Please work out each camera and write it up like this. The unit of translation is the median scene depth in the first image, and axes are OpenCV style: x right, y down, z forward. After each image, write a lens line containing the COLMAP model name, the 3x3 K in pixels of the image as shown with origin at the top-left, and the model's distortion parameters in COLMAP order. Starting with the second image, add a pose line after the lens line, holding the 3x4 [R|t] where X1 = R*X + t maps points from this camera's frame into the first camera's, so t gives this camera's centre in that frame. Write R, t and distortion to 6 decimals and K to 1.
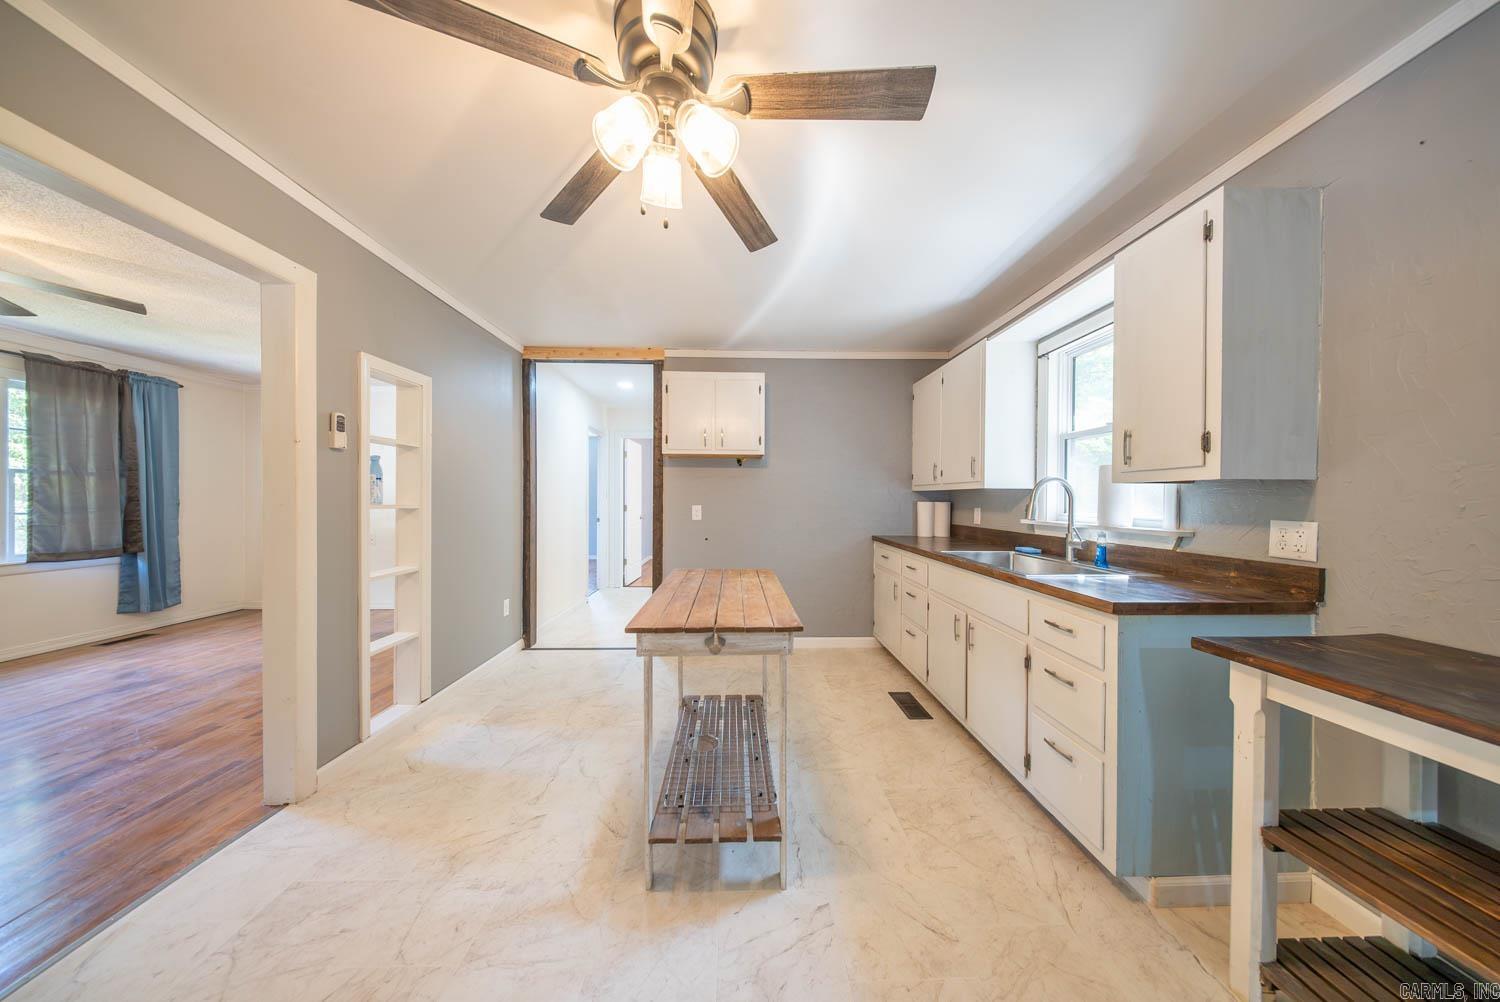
lens RADIAL K [[440.7, 0, 748.6], [0, 440.7, 502.1], [0, 0, 1]] dist [0.007225, -0.002314]
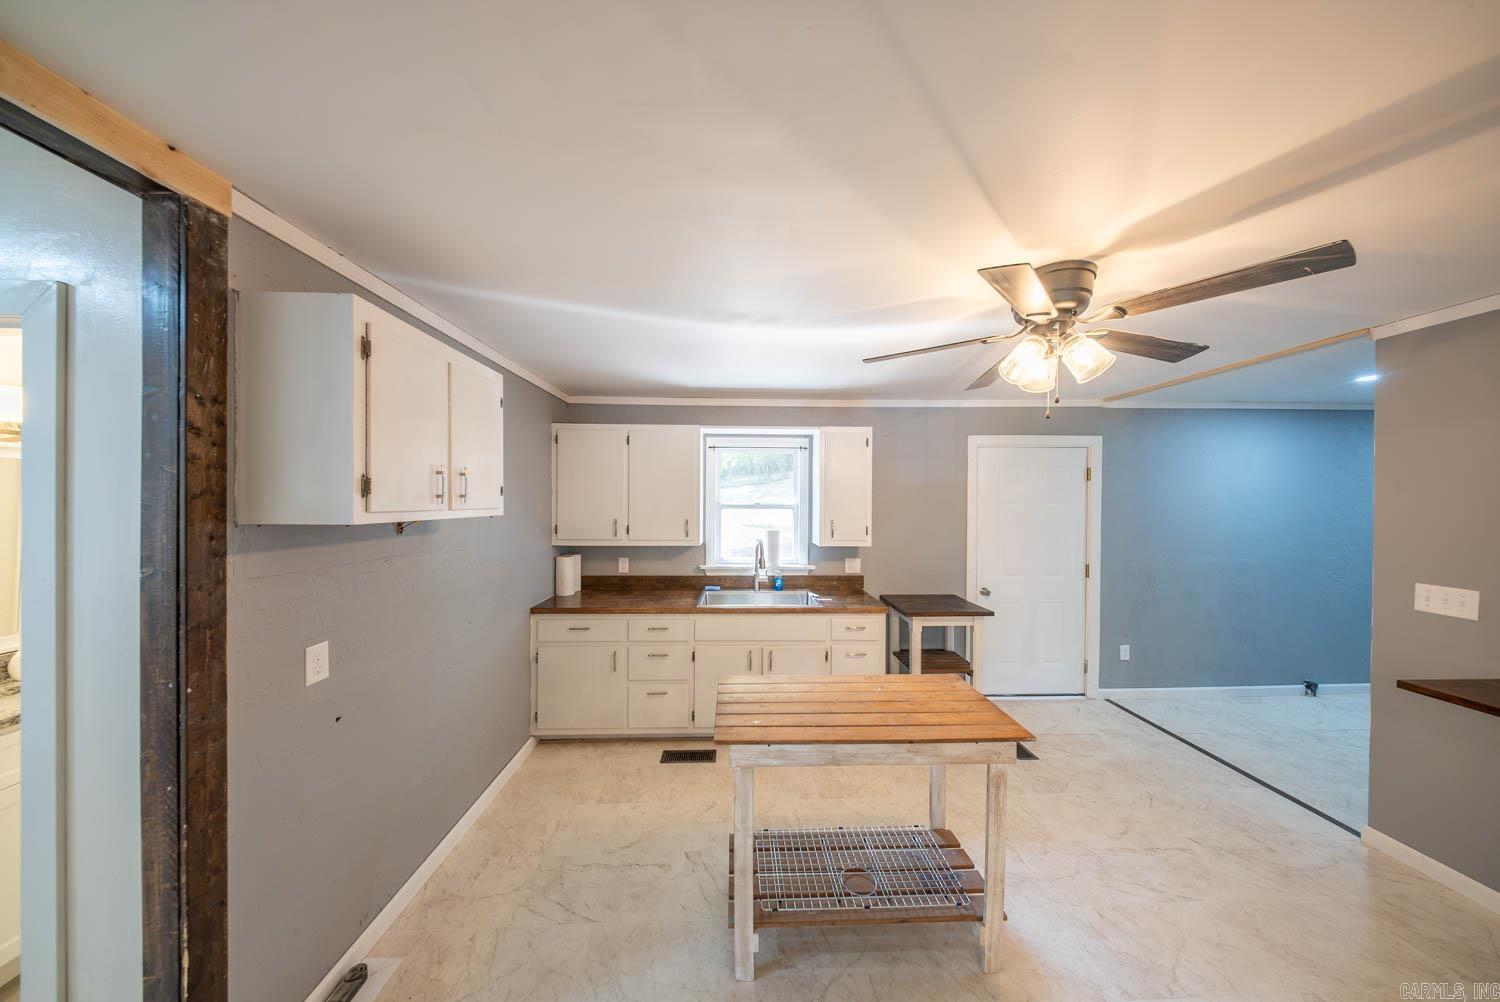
lens RADIAL K [[440.7, 0, 748.6], [0, 440.7, 502.1], [0, 0, 1]] dist [0.007225, -0.002314]
pose [[-0.004370, -0.011002, 0.999930, -0.553298], [0.003085, 0.999935, 0.011016, -0.131565], [-0.999986, 0.003133, -0.004336, 0.680914]]
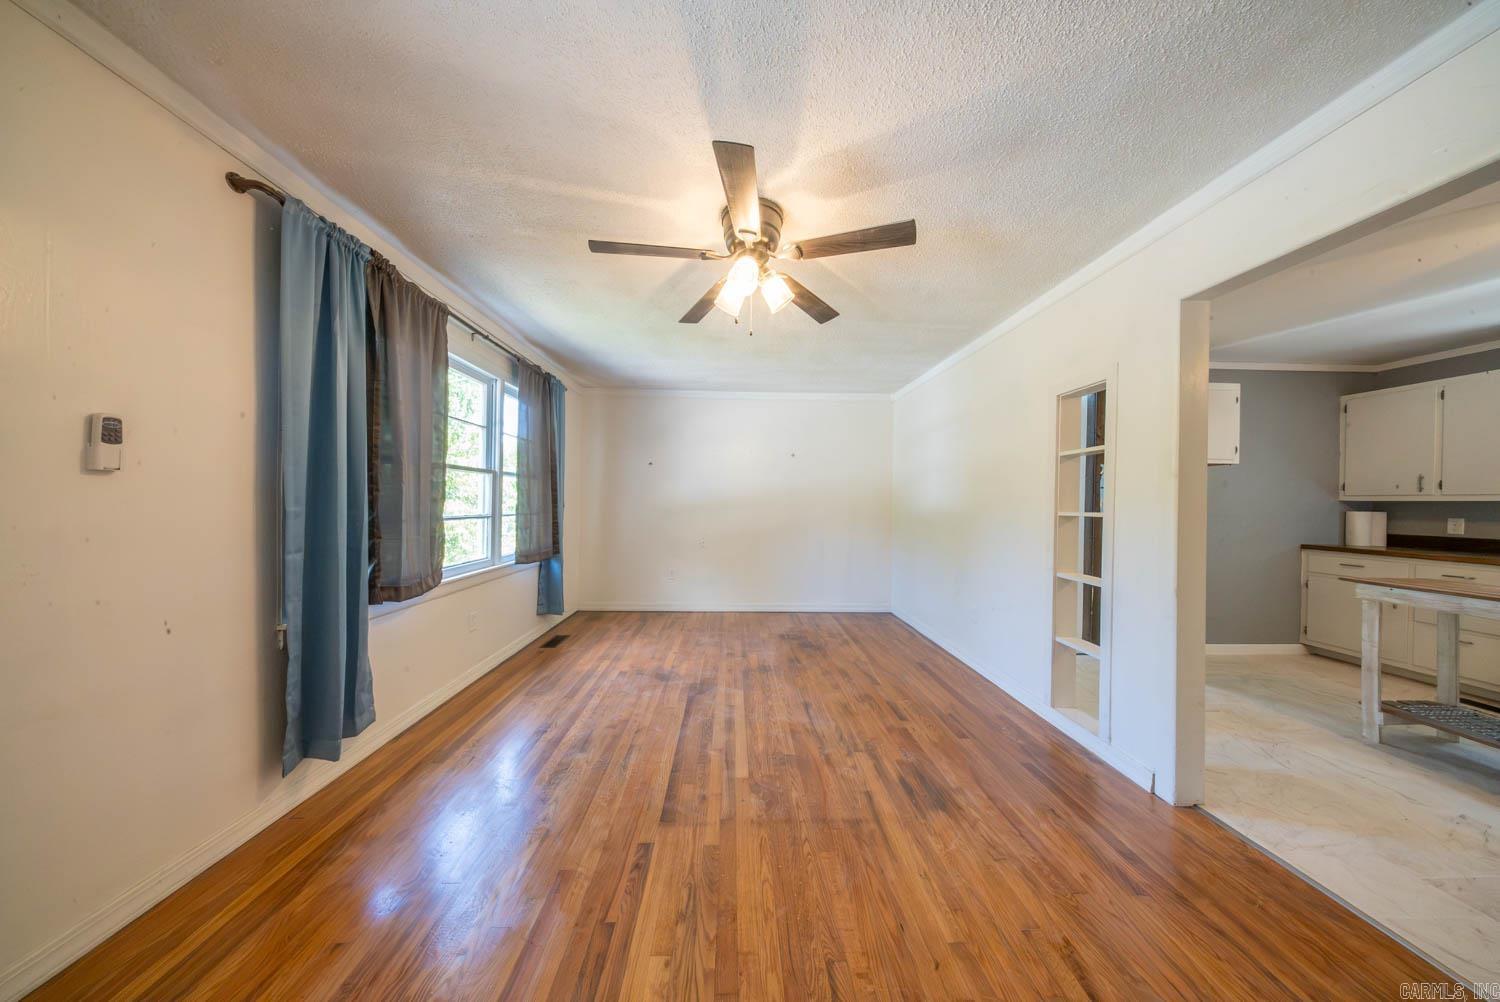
lens RADIAL K [[440.7, 0, 748.6], [0, 440.7, 502.1], [0, 0, 1]] dist [0.007225, -0.002314]
pose [[0.999911, 0.009347, 0.009555, -1.109075], [-0.009330, 0.999955, -0.001812, -0.007935], [-0.009572, 0.001723, 0.999953, -0.011898]]
